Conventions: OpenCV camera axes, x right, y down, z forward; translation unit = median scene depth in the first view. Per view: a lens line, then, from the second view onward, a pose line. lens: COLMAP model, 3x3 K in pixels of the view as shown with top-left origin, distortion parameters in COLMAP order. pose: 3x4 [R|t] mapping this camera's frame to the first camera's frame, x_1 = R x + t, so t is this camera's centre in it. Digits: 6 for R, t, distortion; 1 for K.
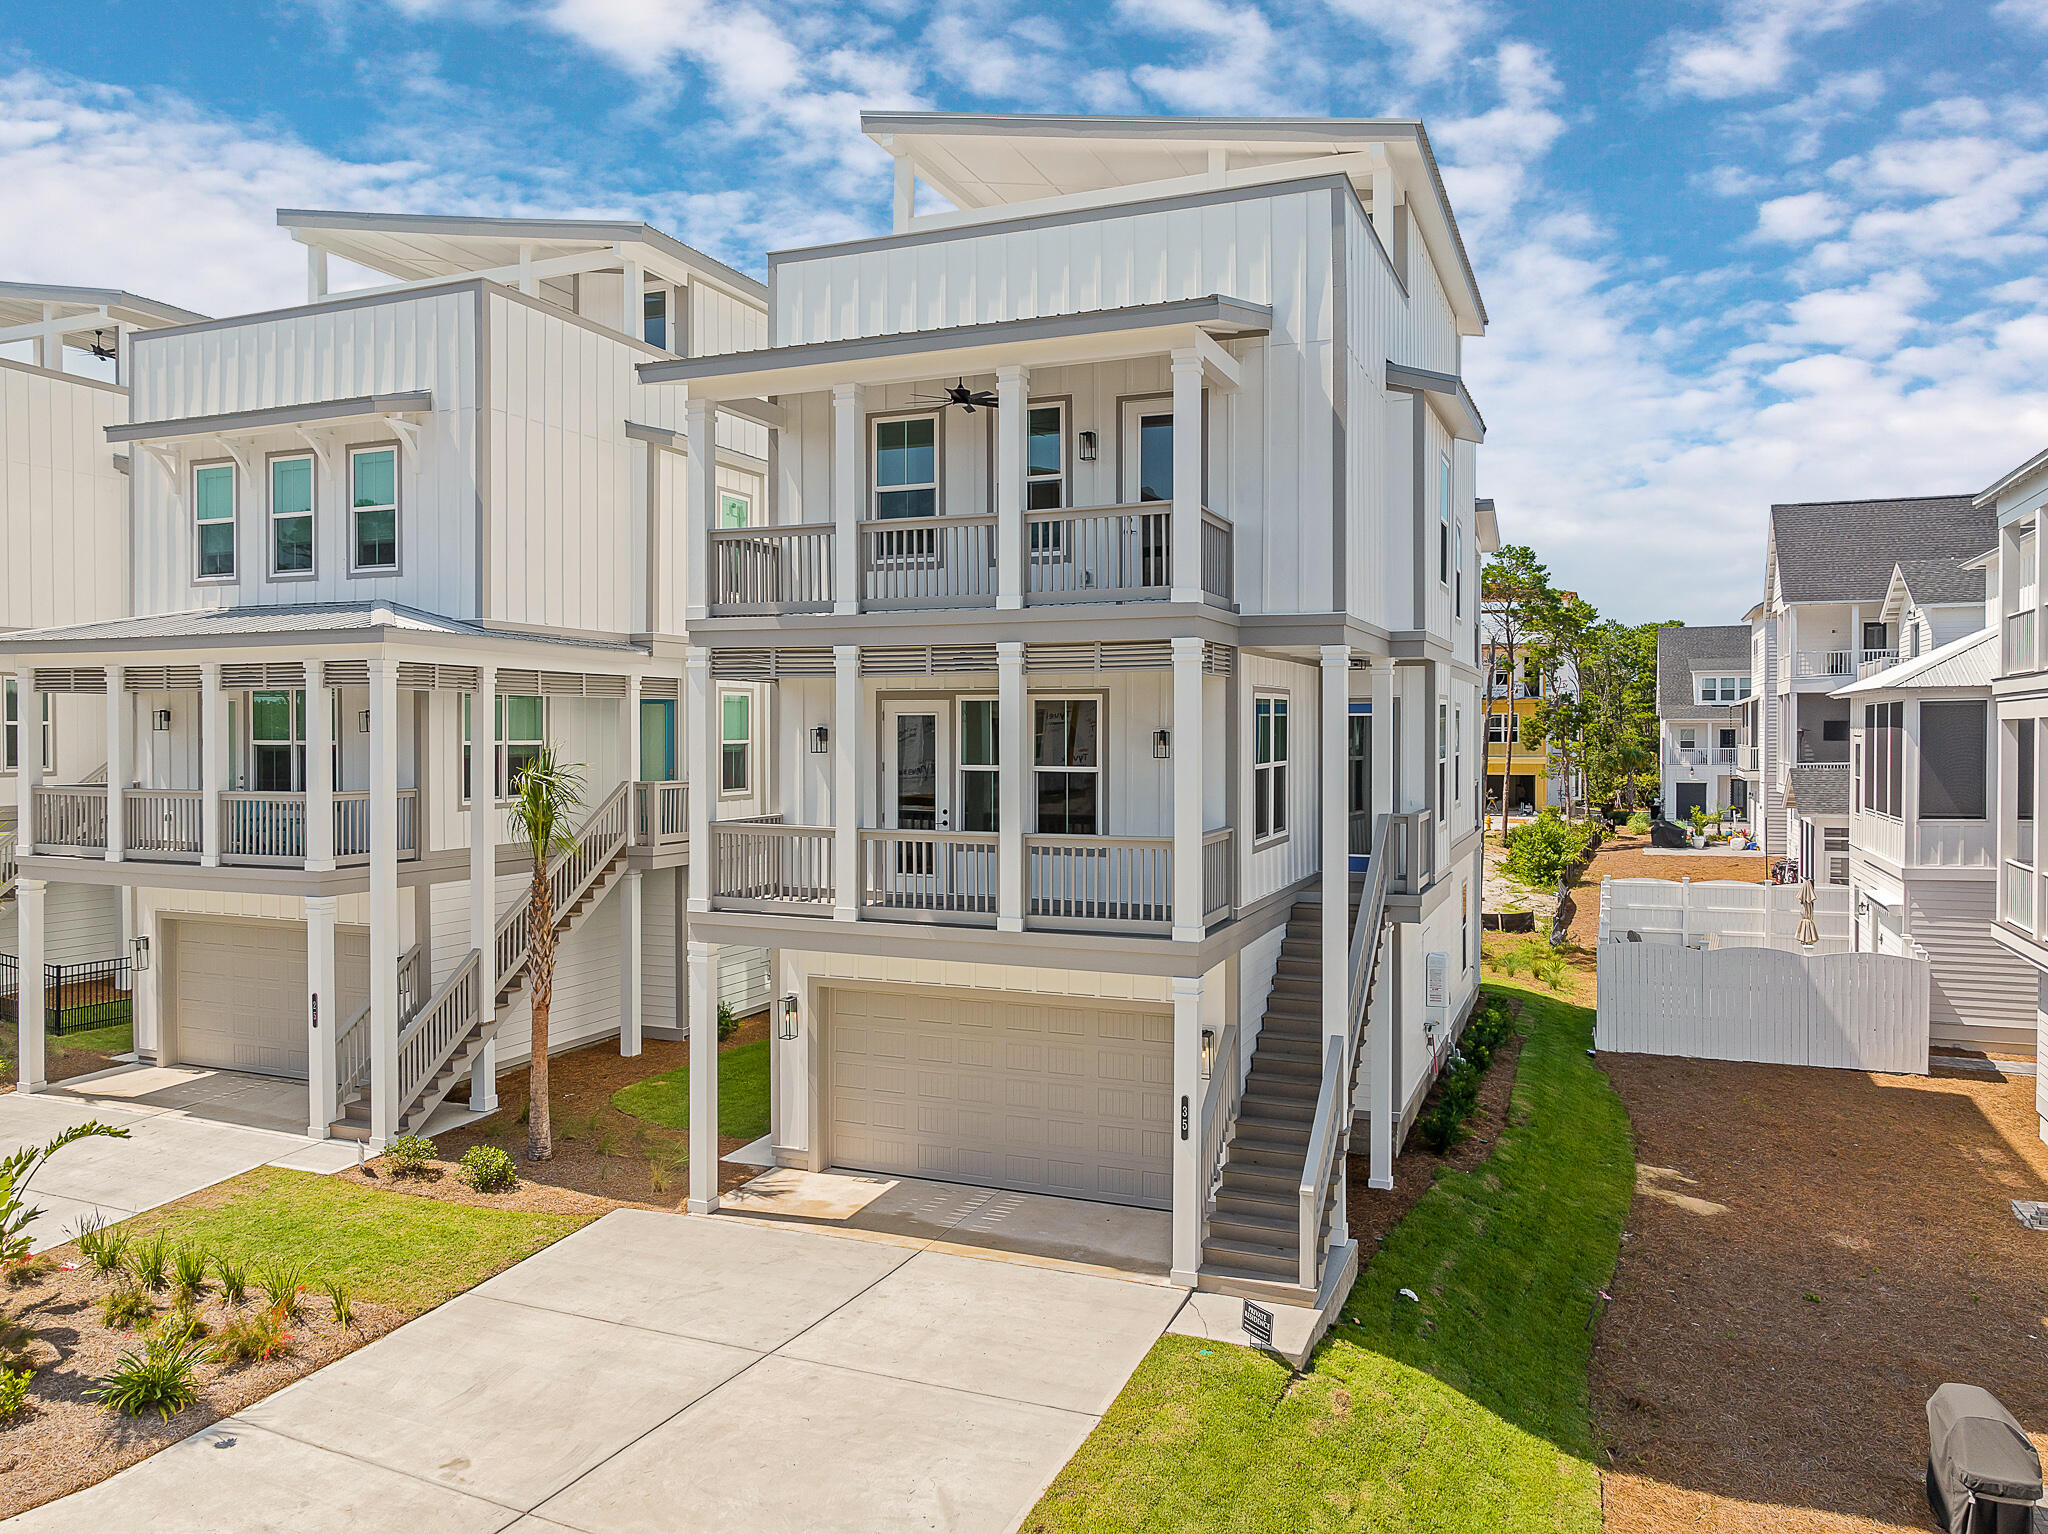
lens RADIAL K [[1442.9, 0, 1031.9], [0, 1442.9, 729.9], [0, 0, 1]] dist [-0.024518, 0.009367]
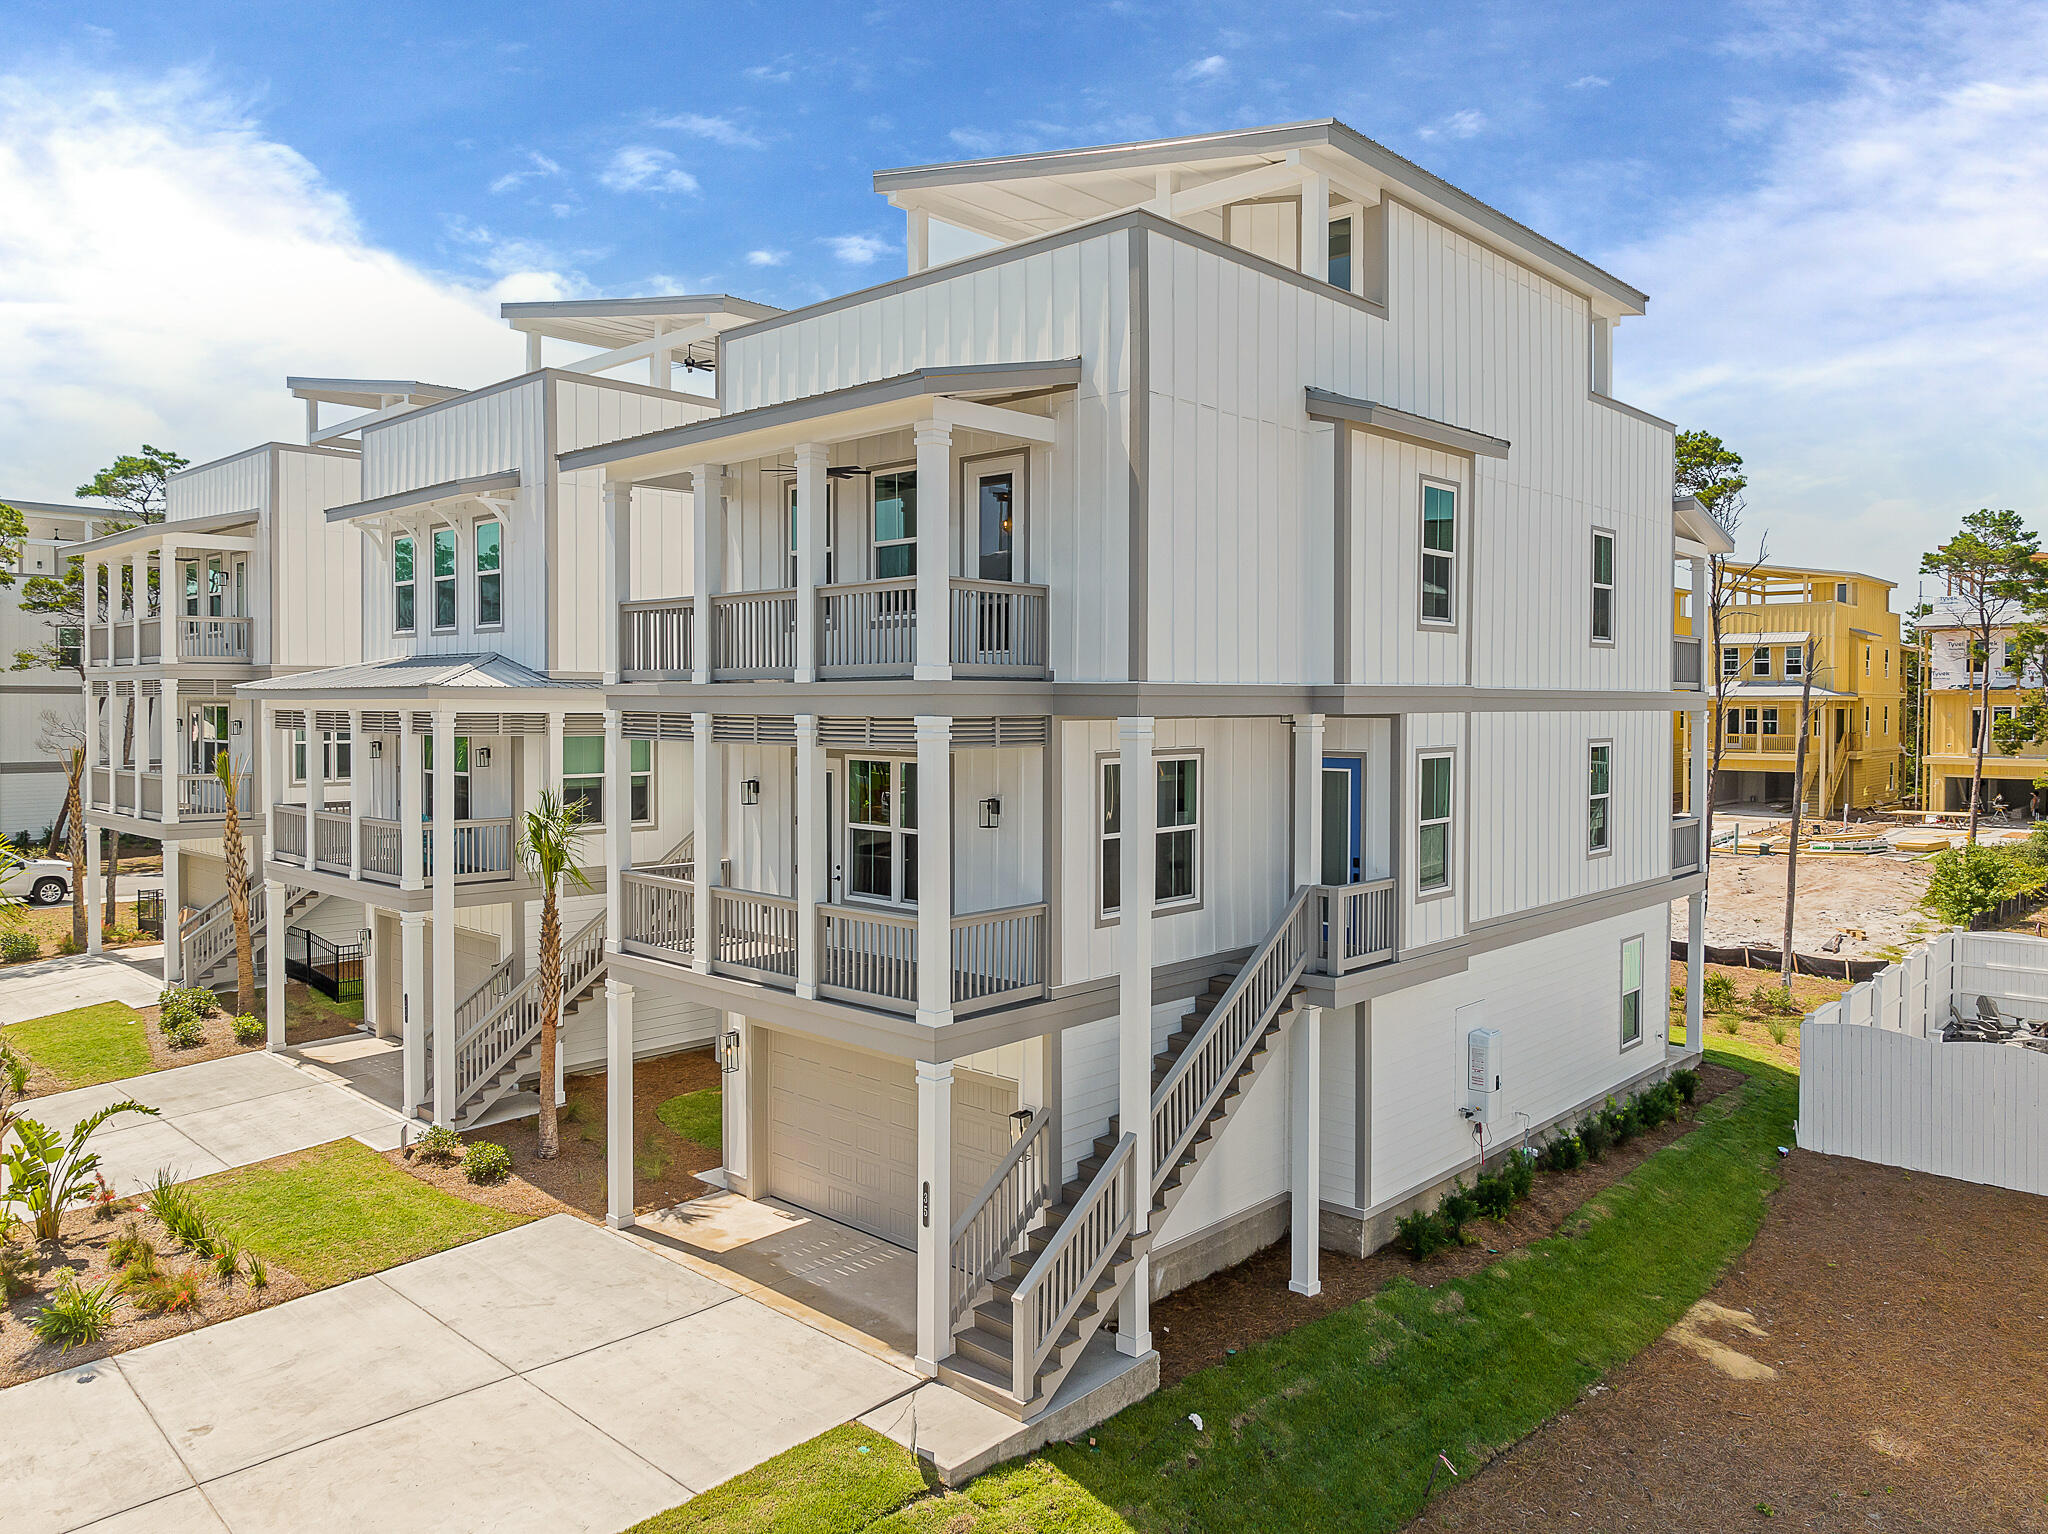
lens RADIAL K [[1448.3, 0, 1024.1], [0, 1448.3, 706.0], [0, 0, 1]] dist [-0.044670, 0.033291]
pose [[0.934531, 0.001954, -0.355877, 0.442917], [-0.001409, 0.999997, 0.001788, -0.062141], [0.355879, -0.001170, 0.934531, 0.089870]]
